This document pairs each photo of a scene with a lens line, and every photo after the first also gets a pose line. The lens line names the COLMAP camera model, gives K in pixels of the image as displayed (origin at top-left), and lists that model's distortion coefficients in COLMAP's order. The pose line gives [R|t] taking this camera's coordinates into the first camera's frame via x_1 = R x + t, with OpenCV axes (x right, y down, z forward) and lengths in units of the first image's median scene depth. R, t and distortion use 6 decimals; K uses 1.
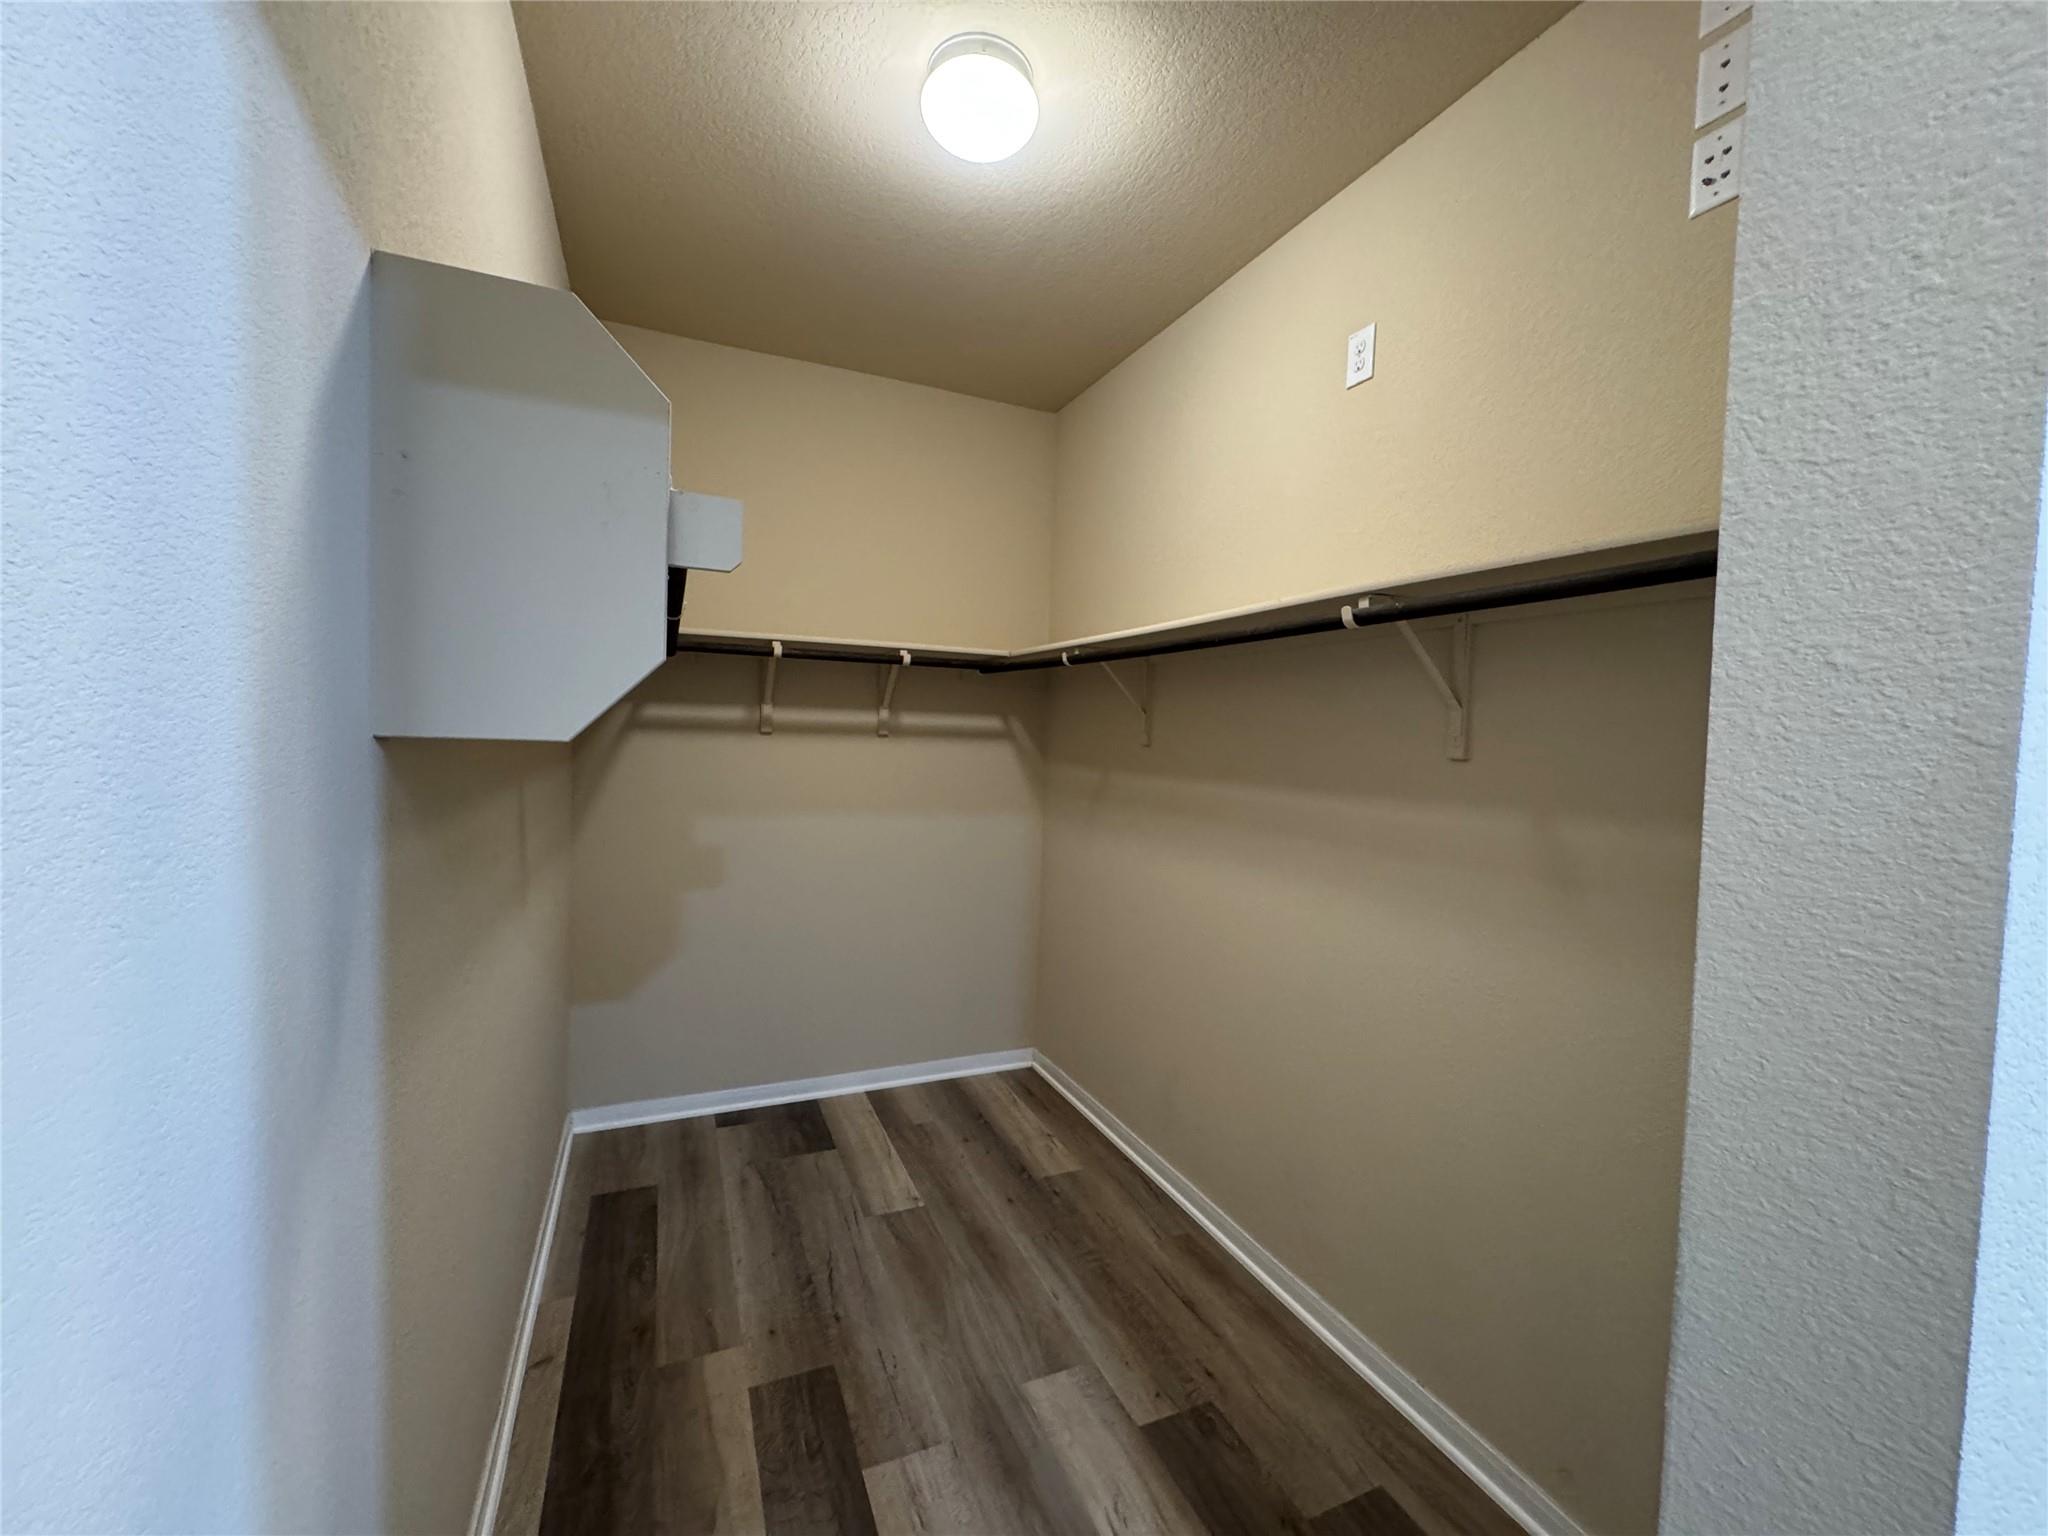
lens RADIAL K [[822.2, 0, 1026.5], [0, 822.2, 777.0], [0, 0, 1]] dist [0.002346, -0.000305]
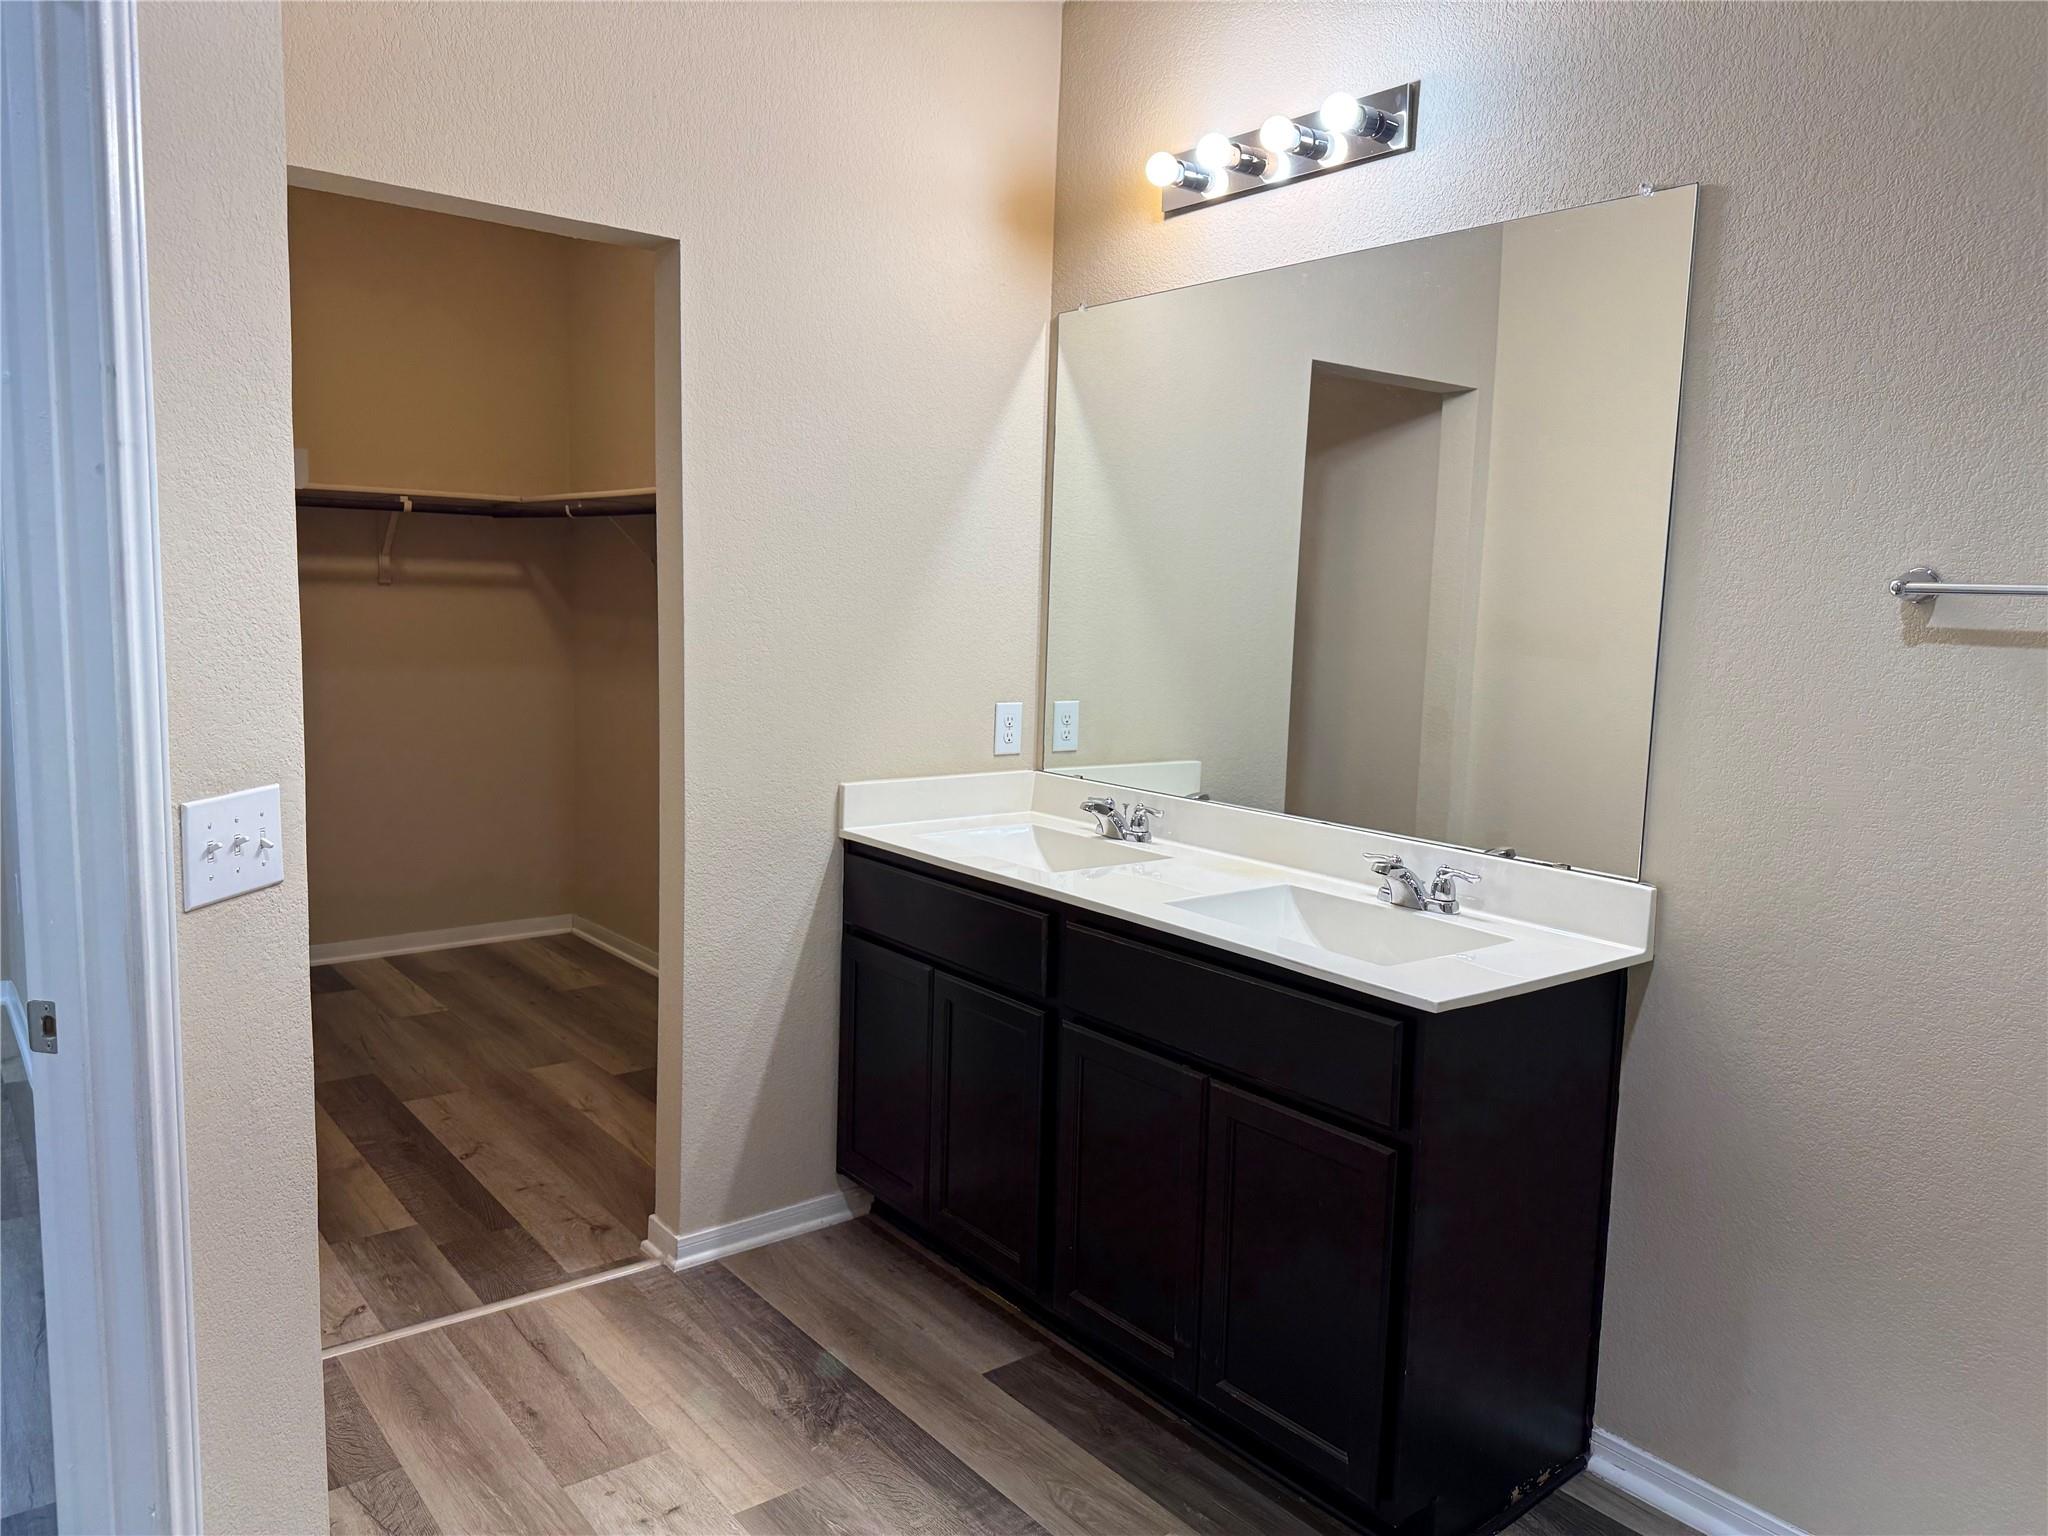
lens RADIAL K [[1442.1, 0, 1020.6], [0, 1442.1, 769.9], [0, 0, 1]] dist [0.073921, -0.088967]
pose [[0.969236, -0.034559, 0.243696, 0.131854], [0.016117, 0.996880, 0.077269, 0.050426], [-0.245607, -0.070964, 0.966769, -0.908105]]
